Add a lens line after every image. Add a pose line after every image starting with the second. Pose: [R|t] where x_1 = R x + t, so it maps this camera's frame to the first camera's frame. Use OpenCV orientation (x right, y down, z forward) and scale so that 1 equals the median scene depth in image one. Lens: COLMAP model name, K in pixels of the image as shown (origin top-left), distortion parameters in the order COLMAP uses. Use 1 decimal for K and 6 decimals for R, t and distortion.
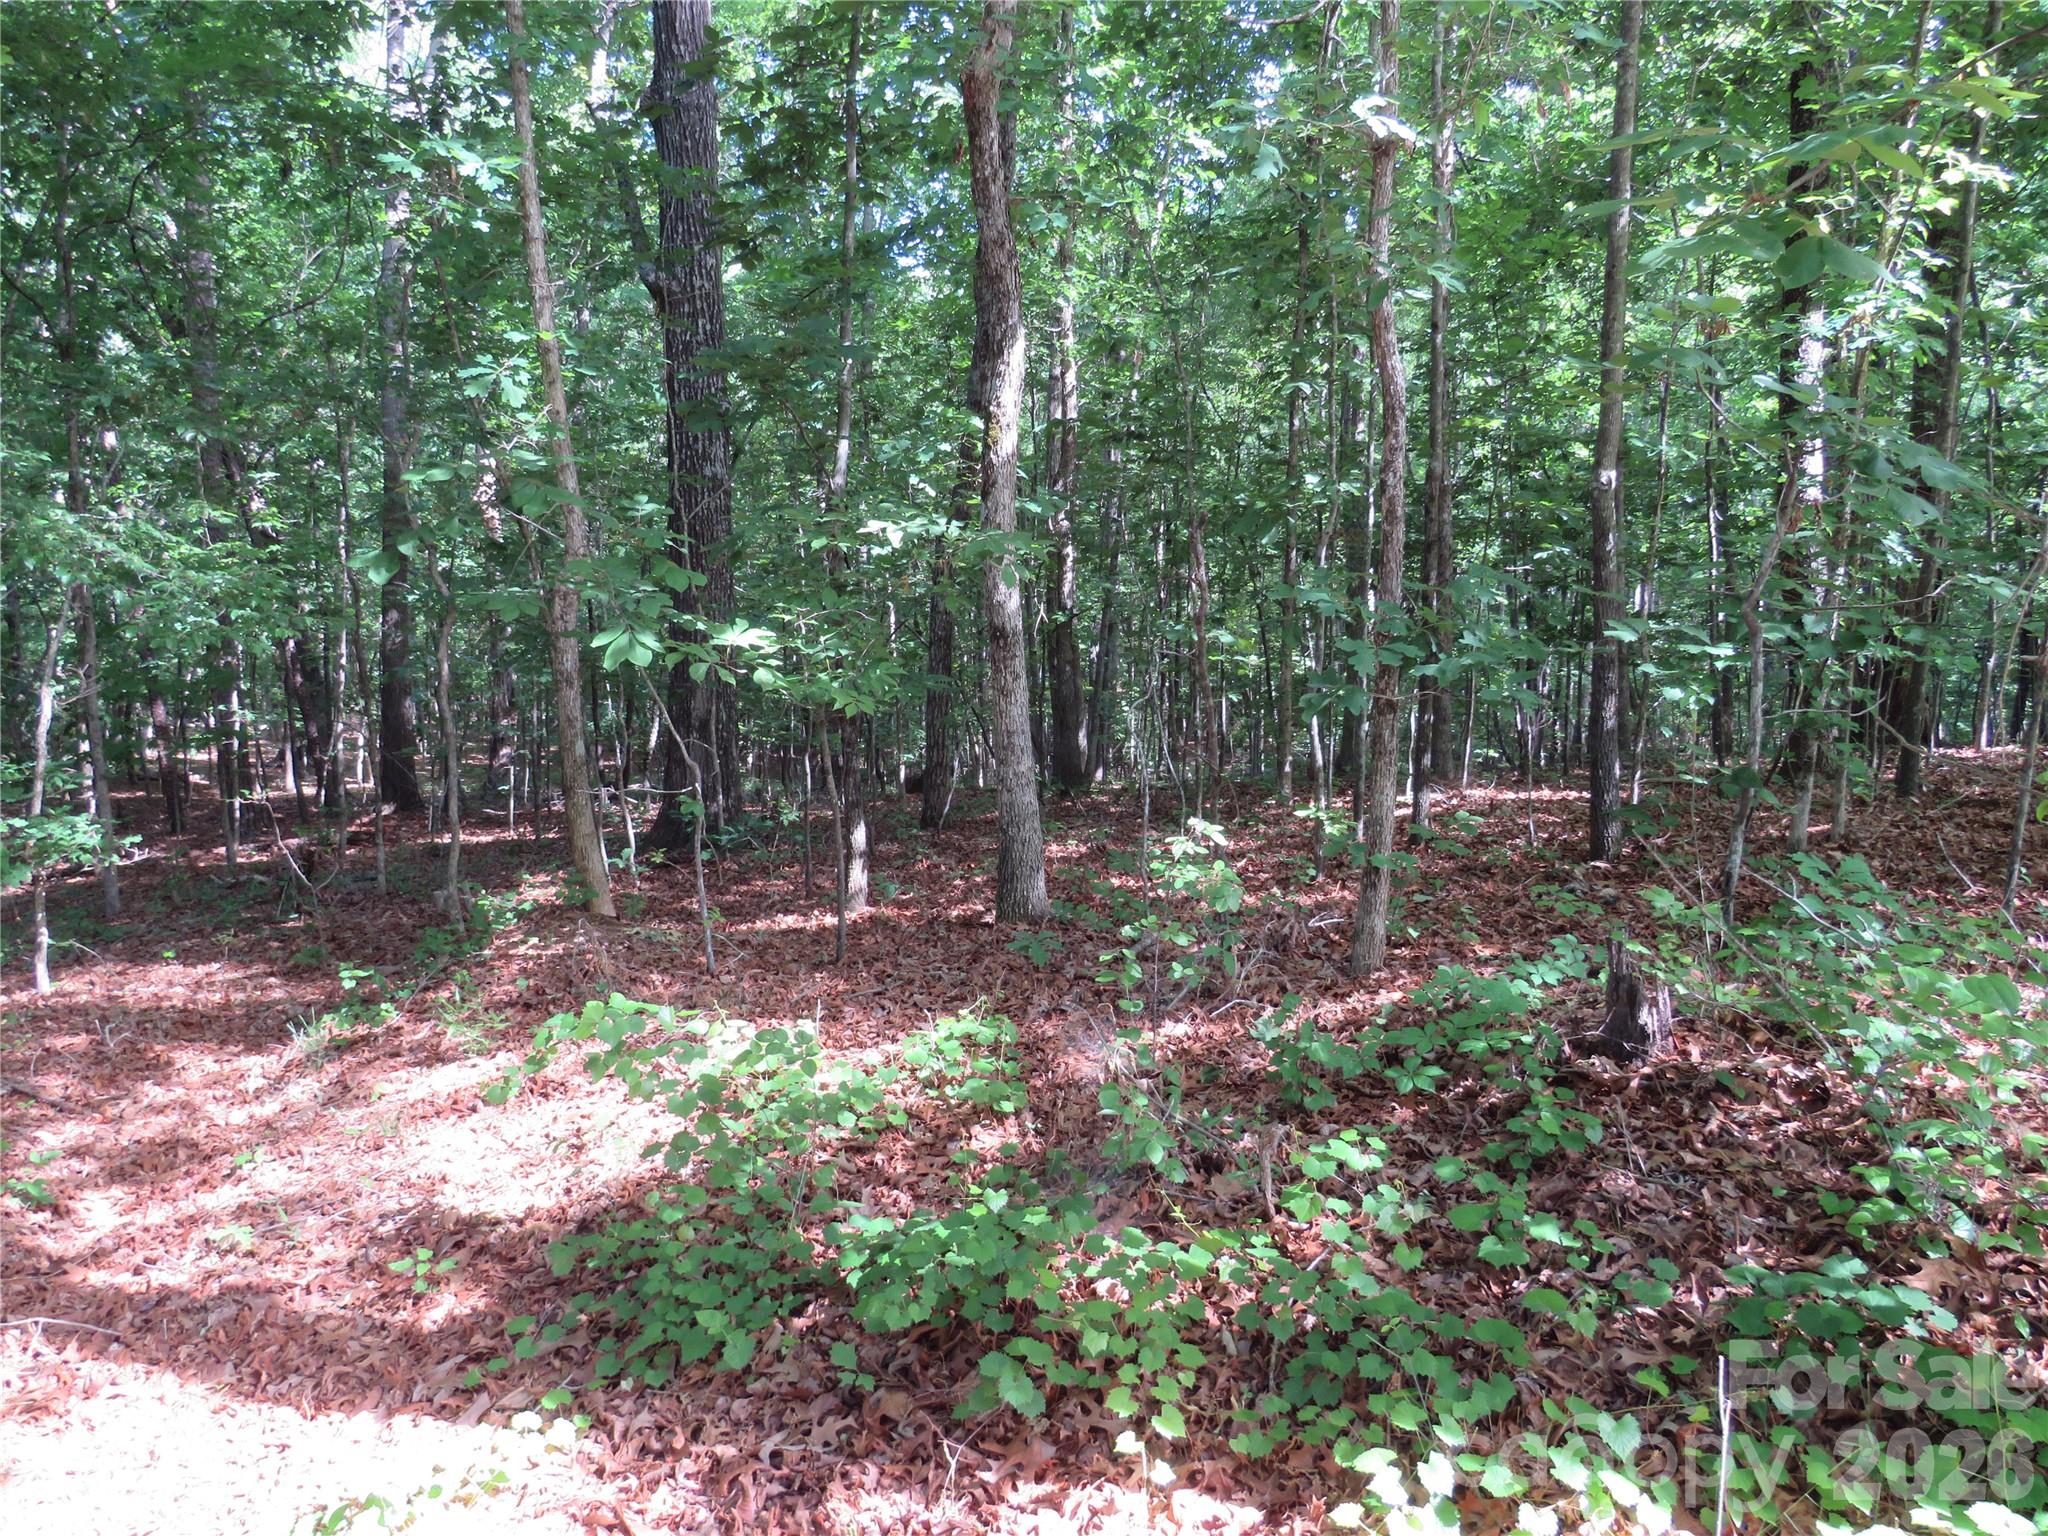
lens RADIAL K [[1447.8, 0, 1033.4], [0, 1447.8, 755.3], [0, 0, 1]] dist [-0.024538, -0.011210]
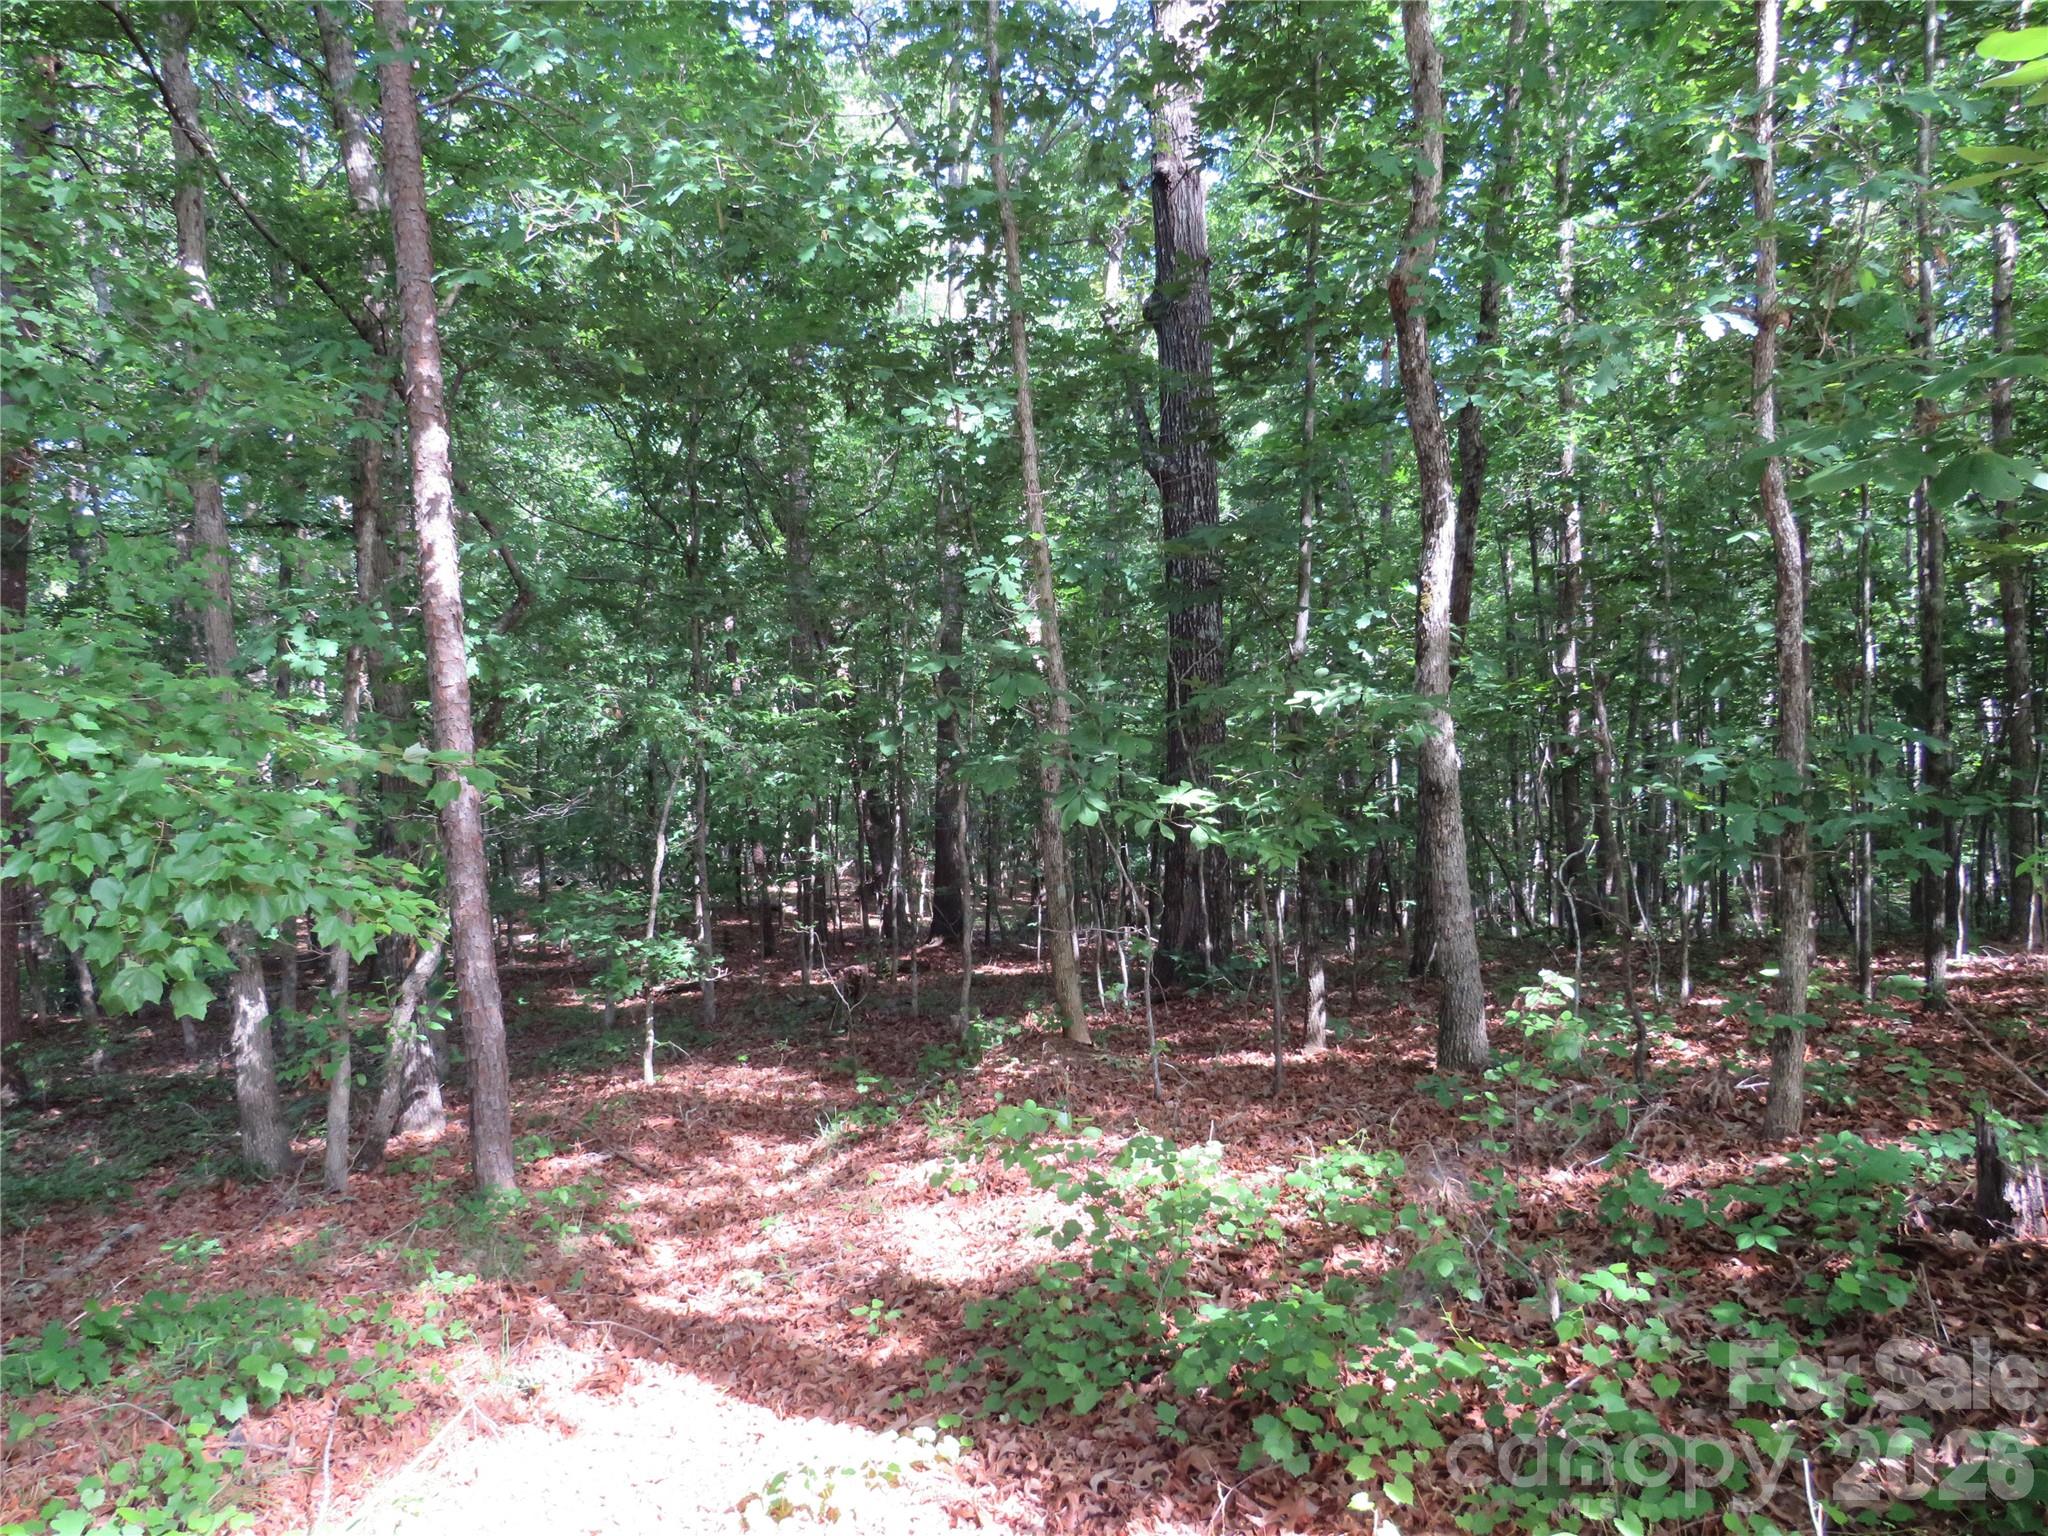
lens RADIAL K [[1462.2, 0, 1032.6], [0, 1462.2, 752.3], [0, 0, 1]] dist [-0.016733, -0.002754]
pose [[0.931699, -0.018838, -0.362743, 0.102701], [-0.016925, 0.995318, -0.095162, -0.005394], [0.362837, 0.094802, 0.927018, -0.101426]]
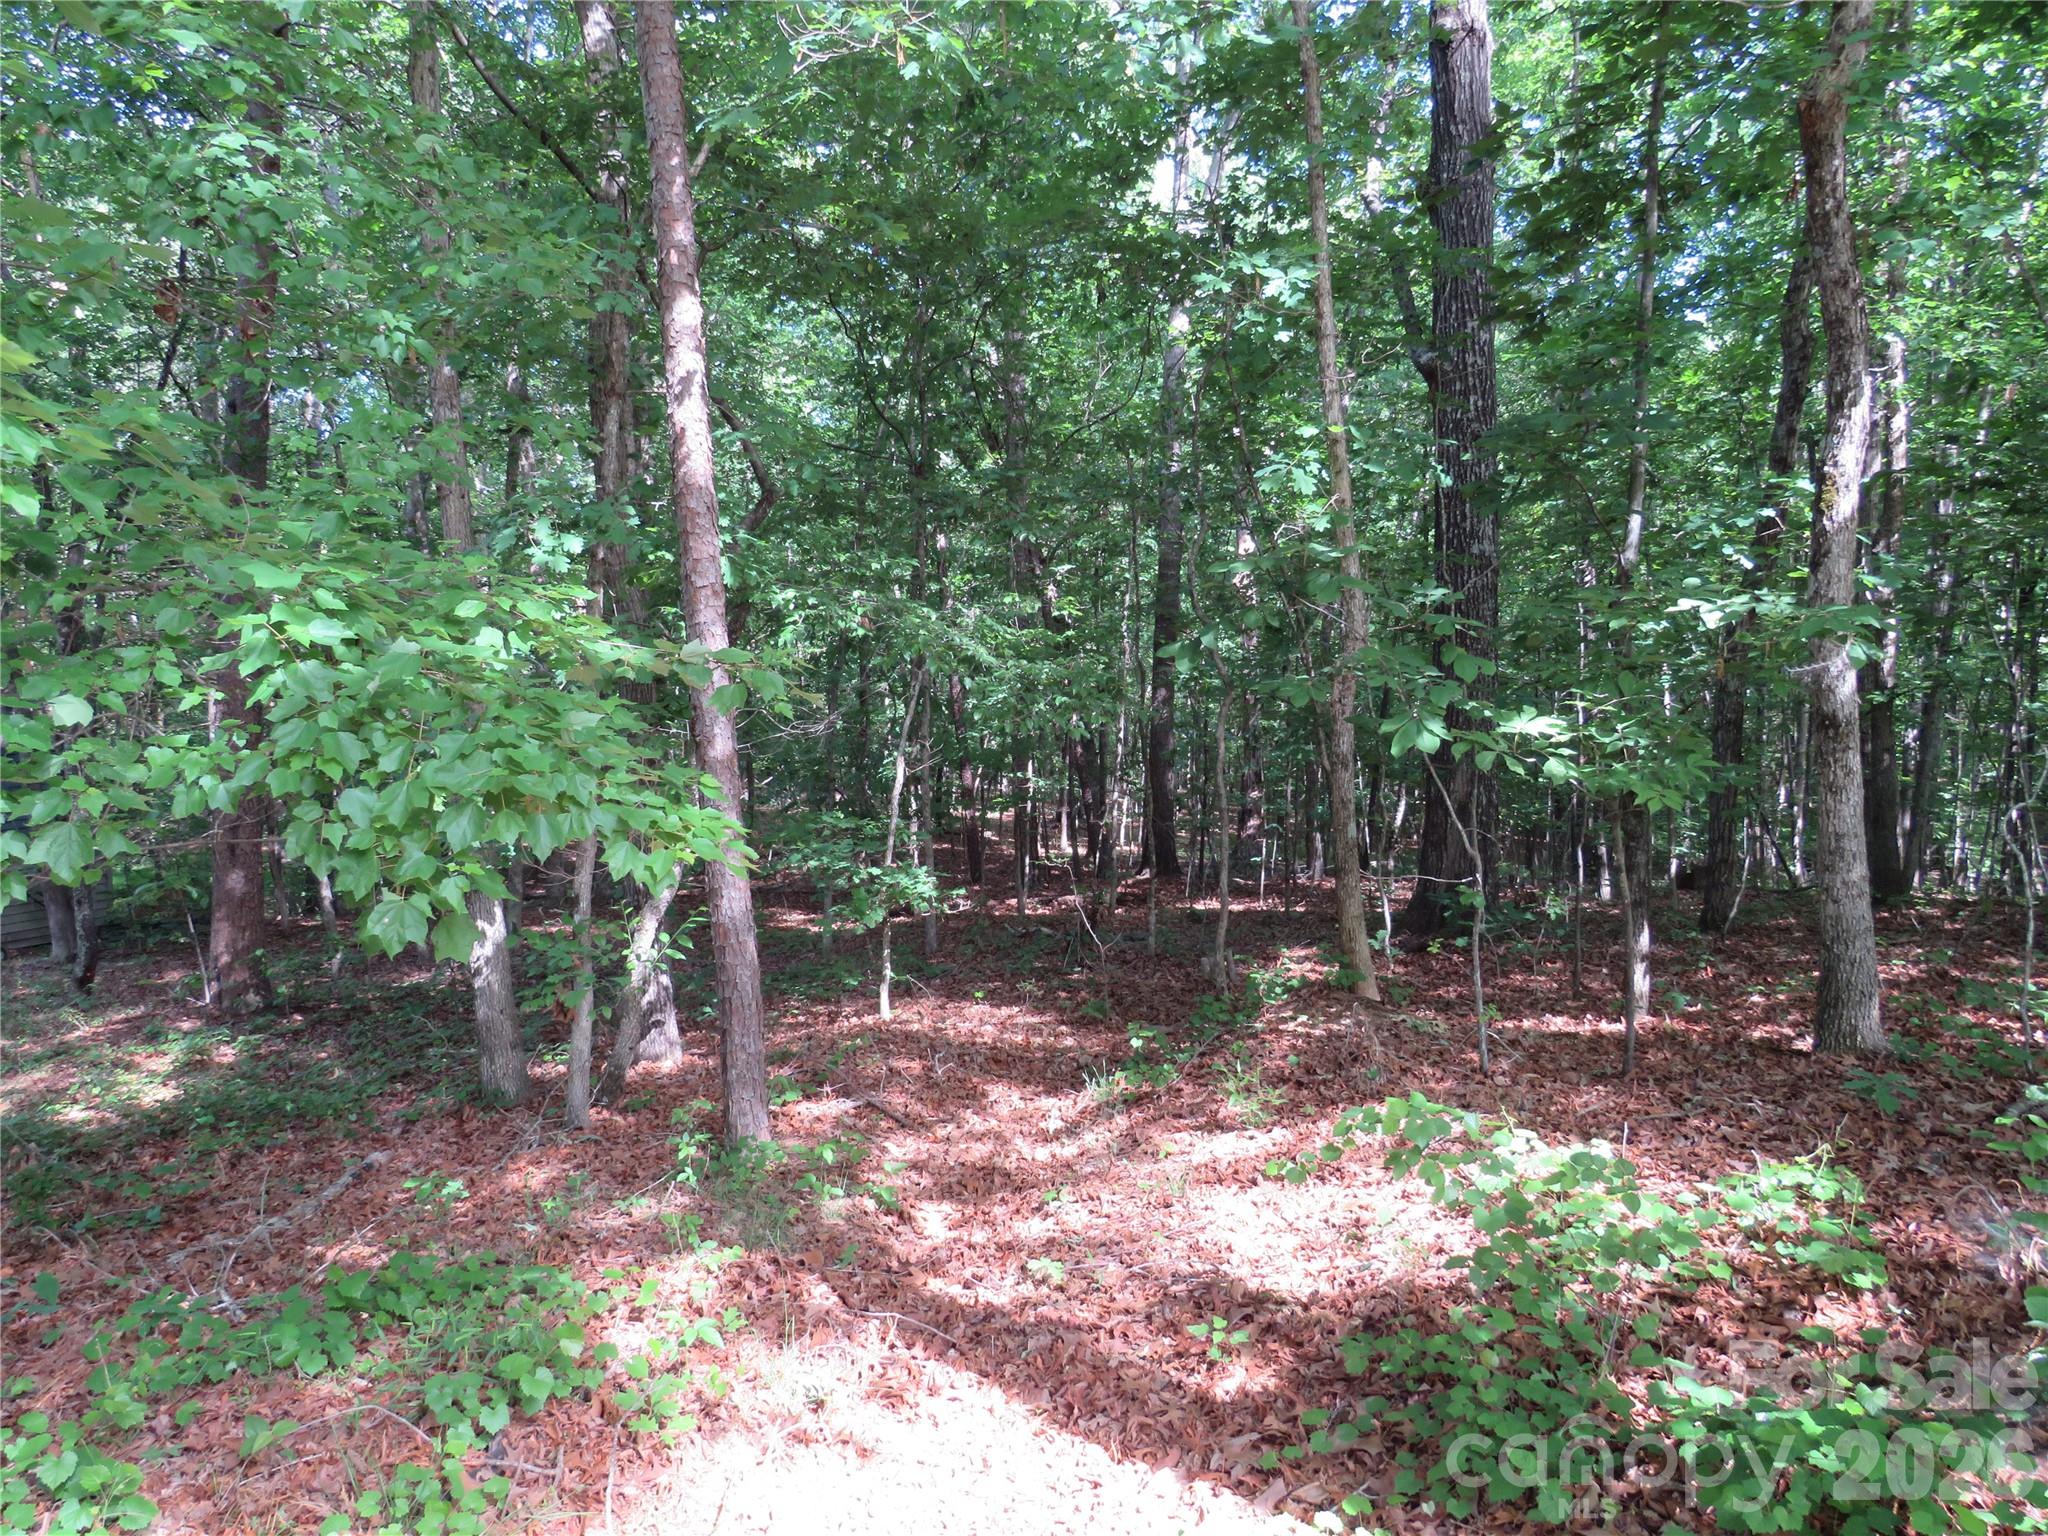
lens RADIAL K [[1462.2, 0, 1022.2], [0, 1462.2, 749.9], [0, 0, 1]] dist [-0.016733, -0.002754]
pose [[0.876214, 0.019797, -0.481516, -0.031886], [-0.046481, 0.997969, -0.043552, -0.007022], [0.479676, 0.060542, 0.875355, -0.006818]]
